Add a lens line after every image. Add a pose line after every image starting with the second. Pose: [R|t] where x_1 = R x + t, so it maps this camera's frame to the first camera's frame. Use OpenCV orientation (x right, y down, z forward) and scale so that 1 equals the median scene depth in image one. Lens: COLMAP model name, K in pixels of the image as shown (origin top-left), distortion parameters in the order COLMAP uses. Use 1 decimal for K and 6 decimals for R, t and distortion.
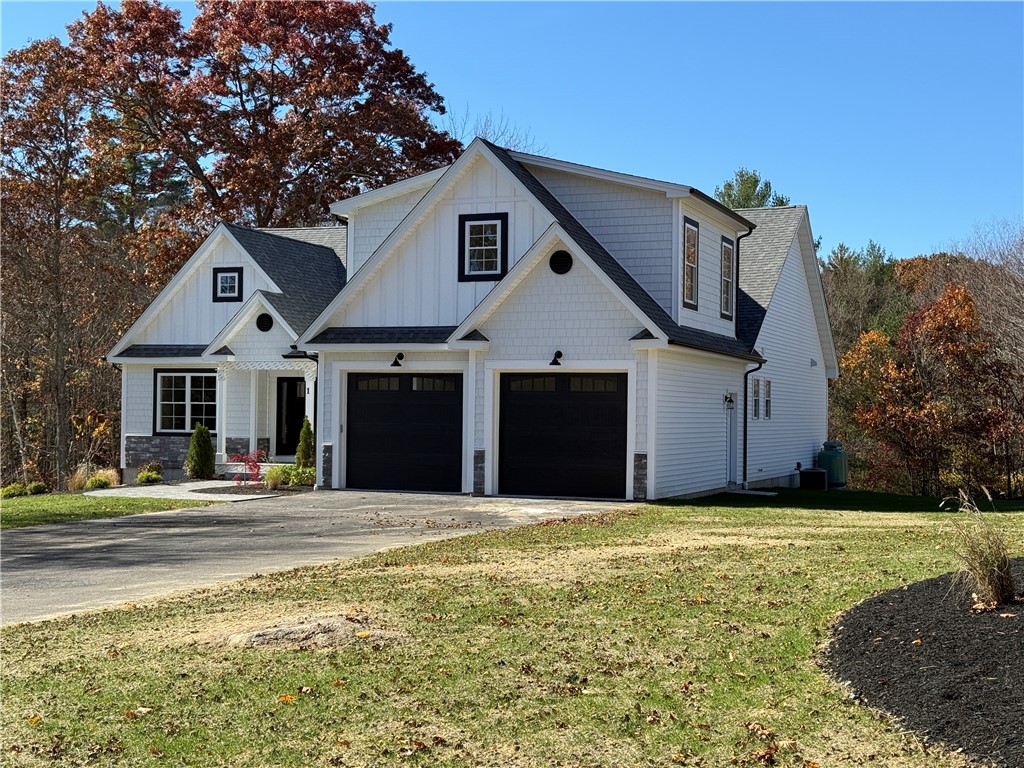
lens RADIAL K [[1430.3, 0, 512.0], [0, 1430.3, 384.0], [0, 0, 1]] dist [0.119621, -0.006798]
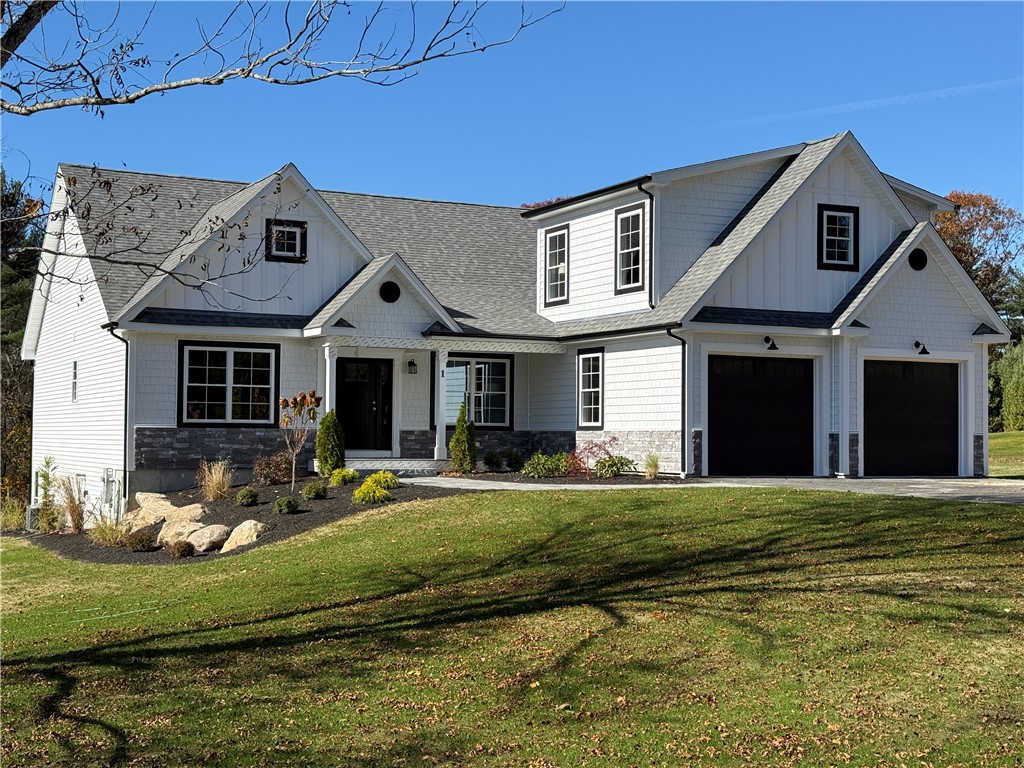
lens RADIAL K [[1430.3, 0, 512.0], [0, 1430.3, 384.0], [0, 0, 1]] dist [0.119621, -0.006798]
pose [[0.671779, 0.022210, 0.740419, -0.929669], [-0.015436, 0.999753, -0.015984, 0.029767], [-0.740591, -0.000692, 0.671956, 0.467689]]
